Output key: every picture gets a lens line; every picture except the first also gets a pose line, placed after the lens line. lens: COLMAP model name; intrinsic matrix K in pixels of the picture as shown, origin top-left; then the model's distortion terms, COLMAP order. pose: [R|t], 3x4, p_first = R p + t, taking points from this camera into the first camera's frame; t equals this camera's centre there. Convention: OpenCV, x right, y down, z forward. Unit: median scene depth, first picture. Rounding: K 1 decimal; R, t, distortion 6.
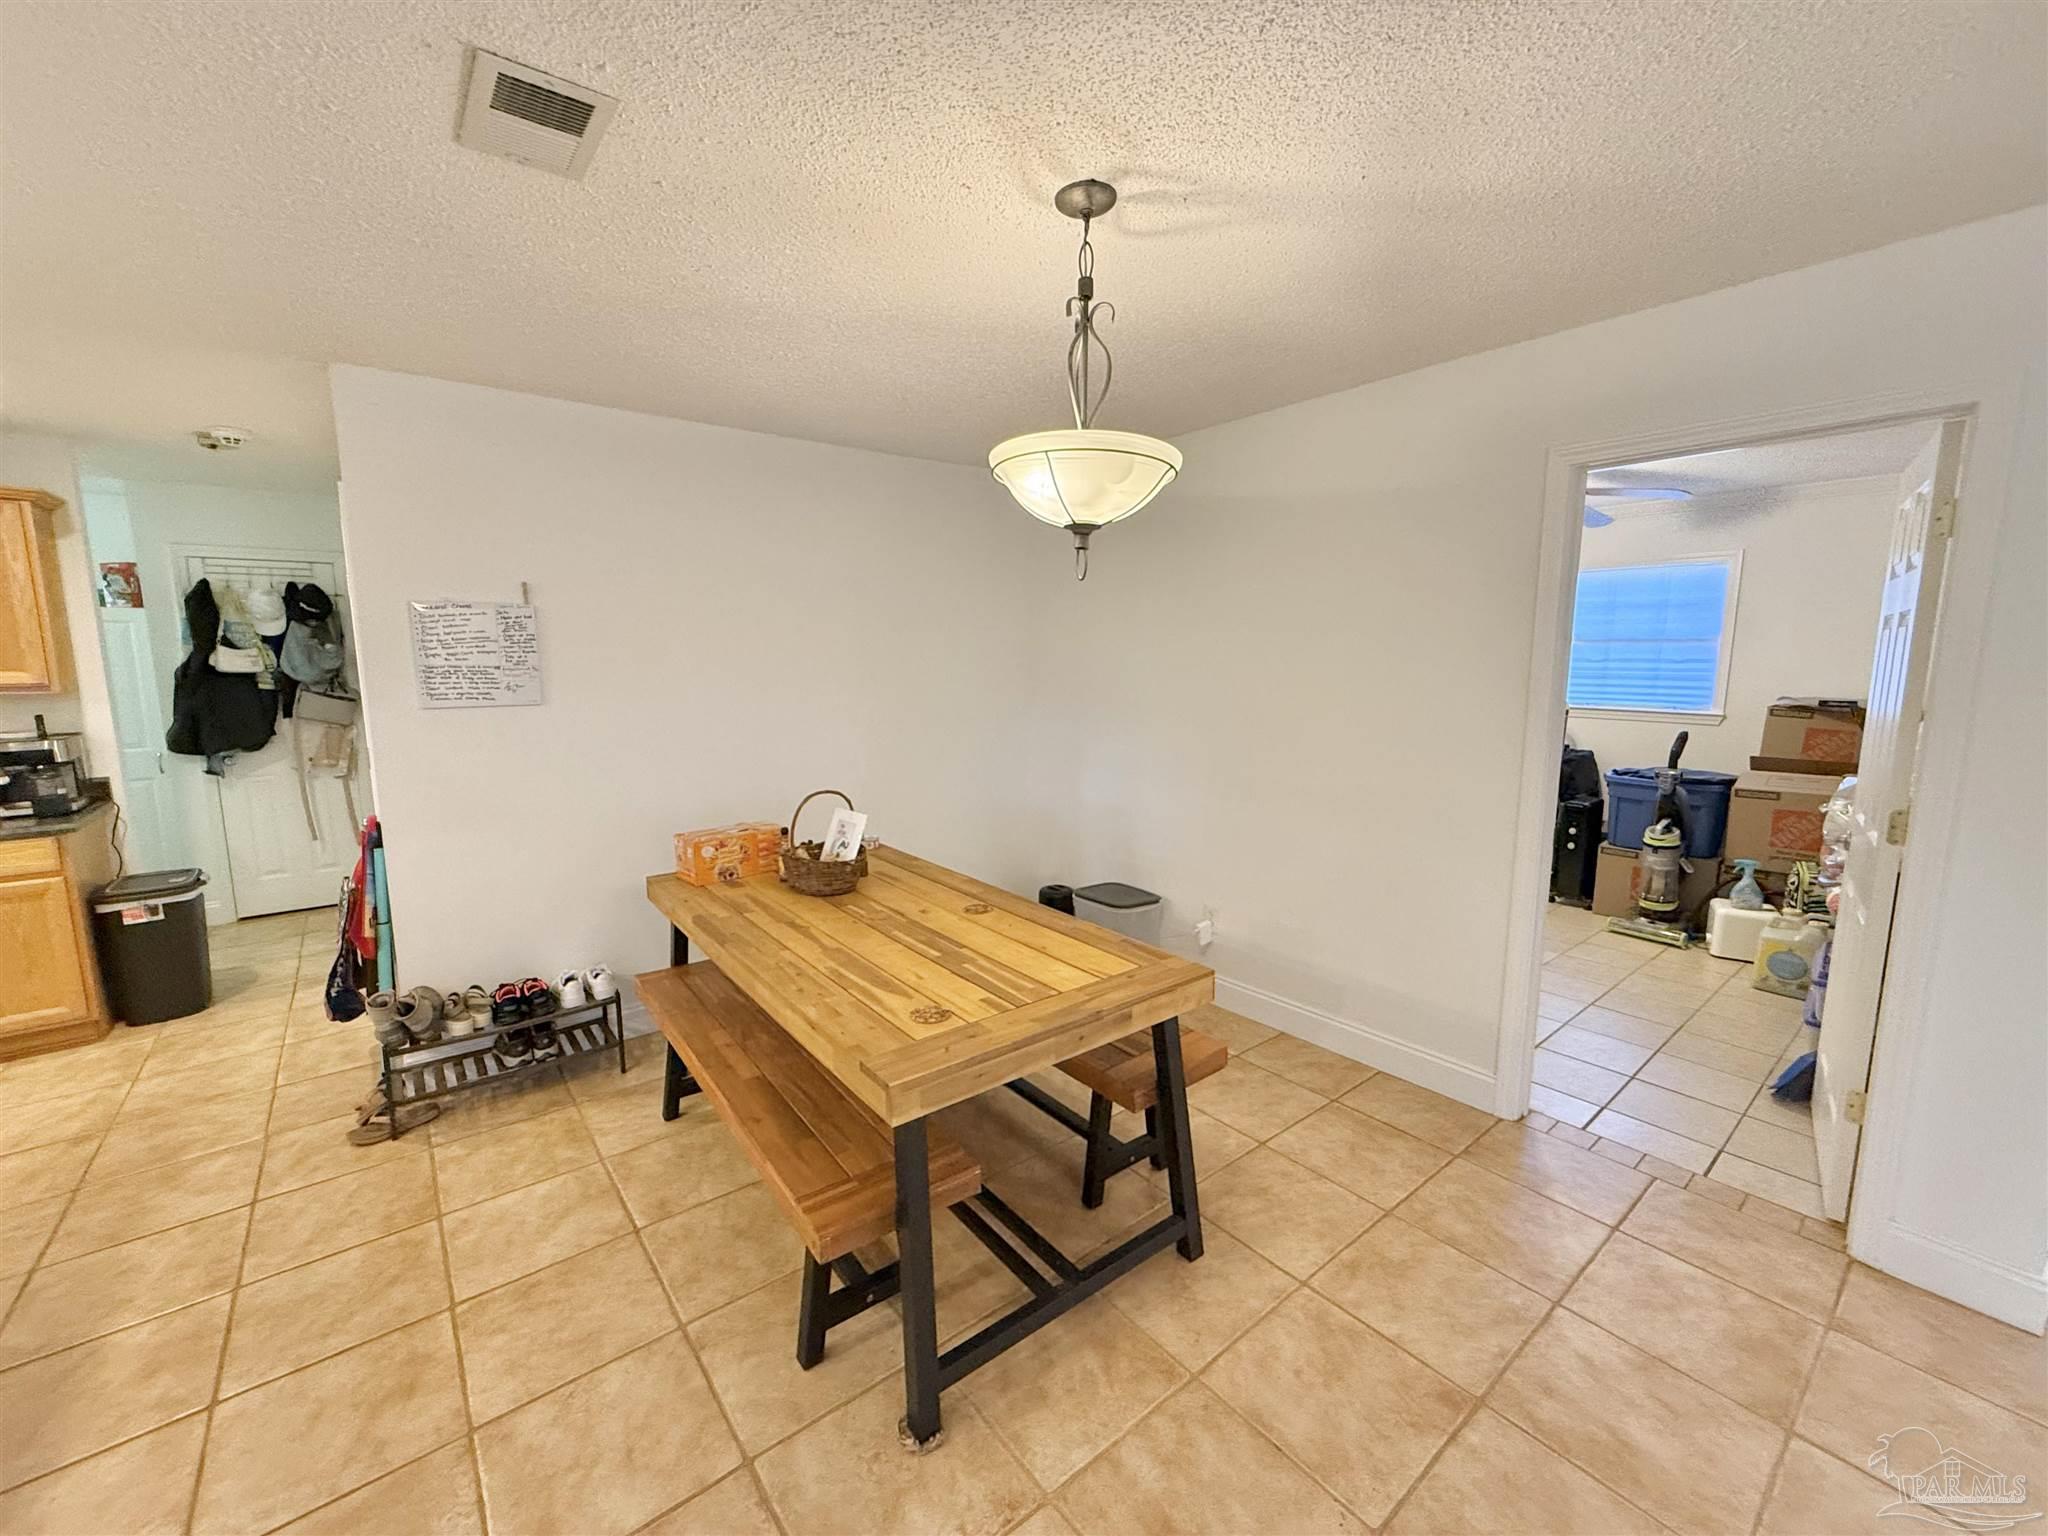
lens RADIAL K [[818.2, 0, 1006.9], [0, 818.2, 768.9], [0, 0, 1]] dist [0.000660, 0.000368]
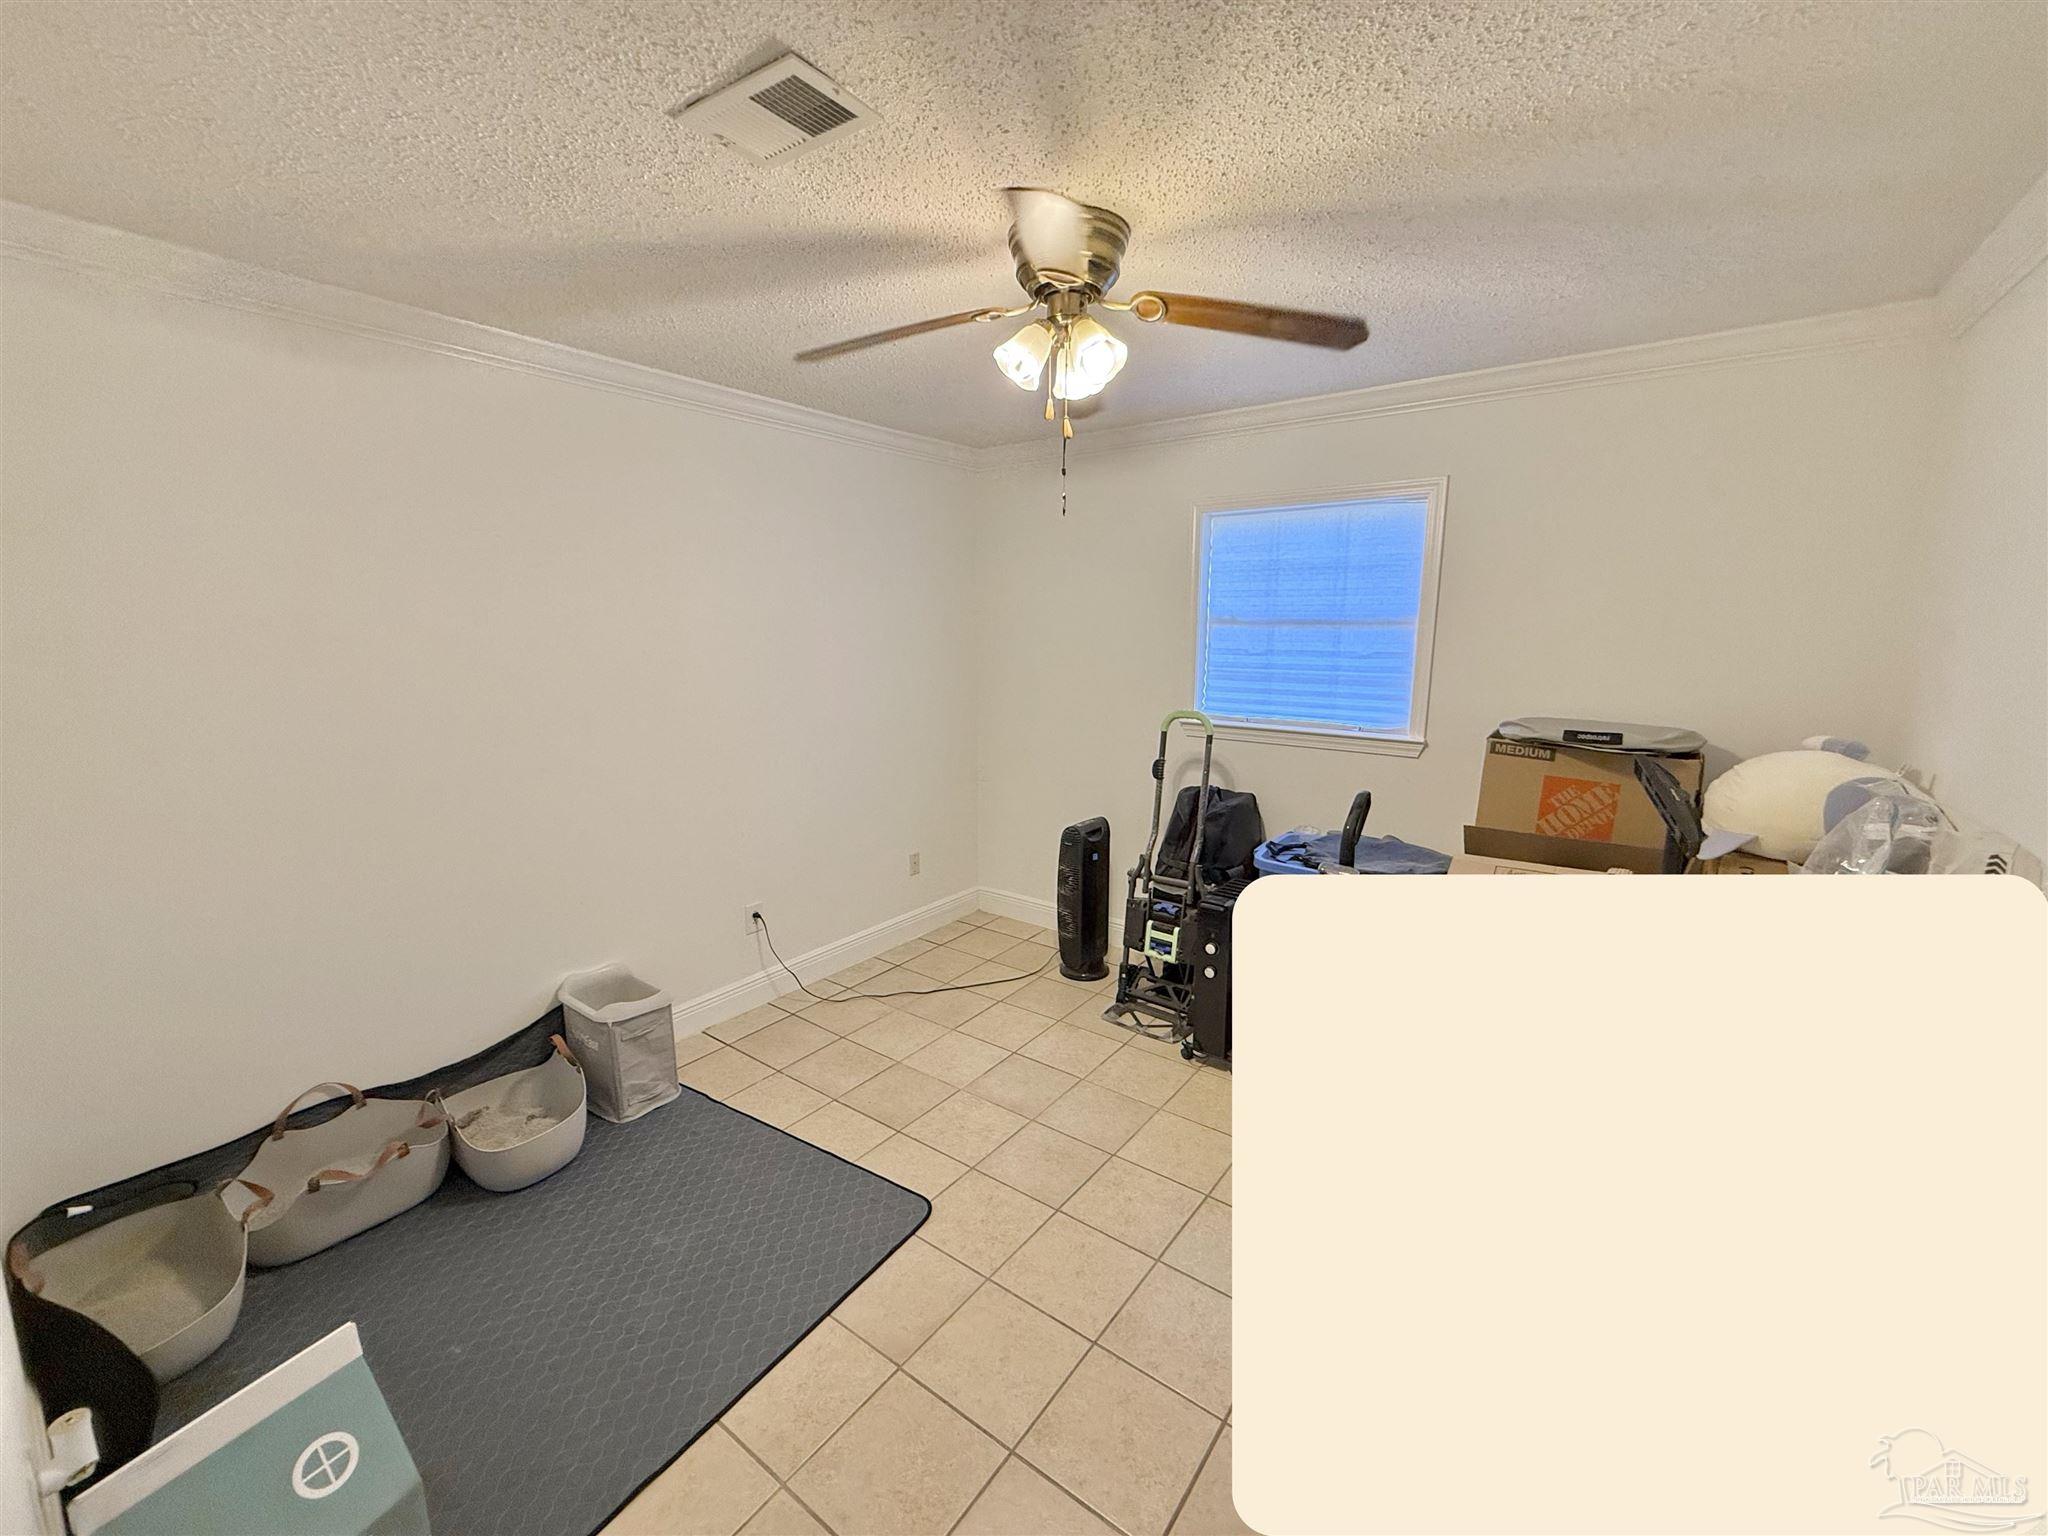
lens RADIAL K [[818.2, 0, 1036.9], [0, 818.2, 773.7], [0, 0, 1]] dist [0.000660, 0.000368]
pose [[0.959395, -0.034770, 0.279914, 0.412272], [0.027200, 0.999153, 0.030886, -0.069204], [-0.280751, -0.022019, 0.959528, 0.477811]]
